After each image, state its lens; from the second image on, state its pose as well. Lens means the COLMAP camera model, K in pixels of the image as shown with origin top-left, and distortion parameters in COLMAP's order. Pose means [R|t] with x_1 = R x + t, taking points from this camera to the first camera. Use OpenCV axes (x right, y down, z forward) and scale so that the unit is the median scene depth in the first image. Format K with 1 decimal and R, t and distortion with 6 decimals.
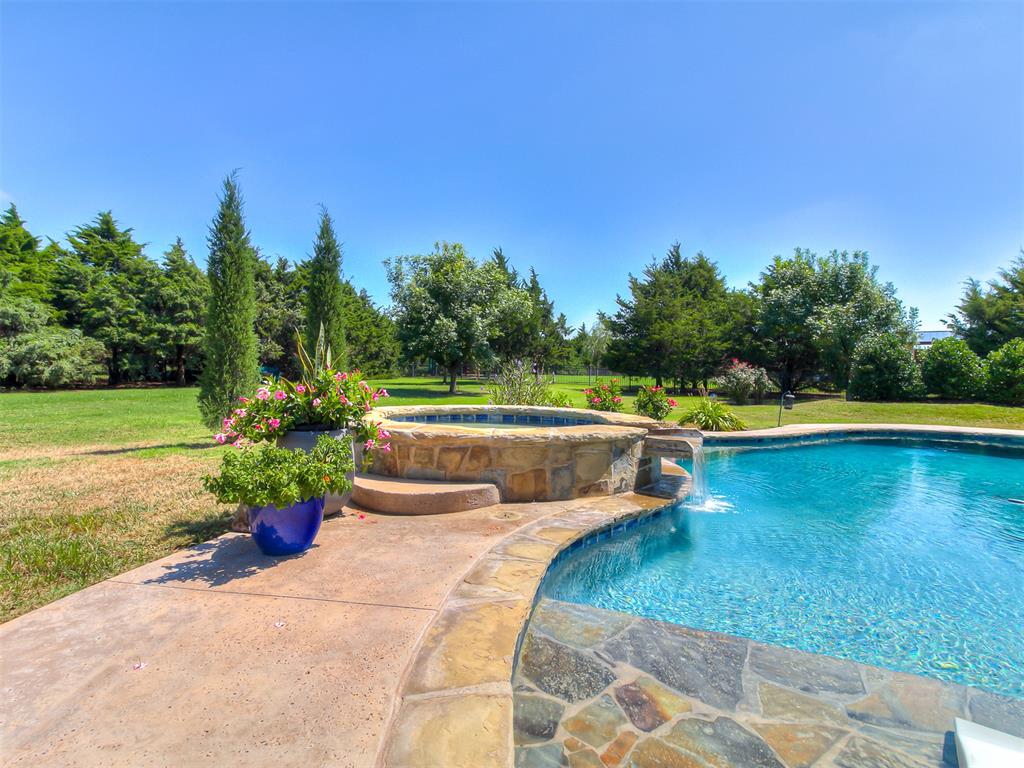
lens RADIAL K [[526.6, 0, 512.0], [0, 526.6, 384.0], [0, 0, 1]] dist [-0.006309, 0.027813]
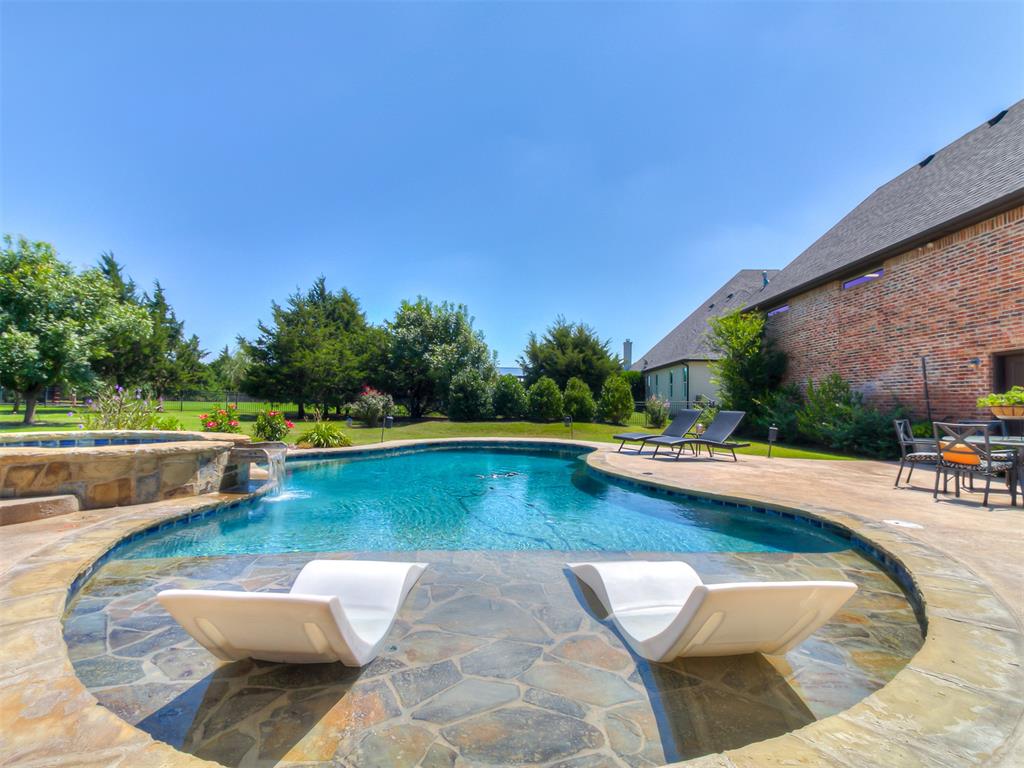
lens RADIAL K [[550.0, 0, 502.2], [0, 550.0, 378.3], [0, 0, 1]] dist [0.053528, 0.000811]
pose [[0.837195, 0.023464, 0.546400, 0.016899], [0.009013, 0.998352, -0.056682, 0.003677], [-0.546830, 0.052378, 0.835604, -0.144132]]
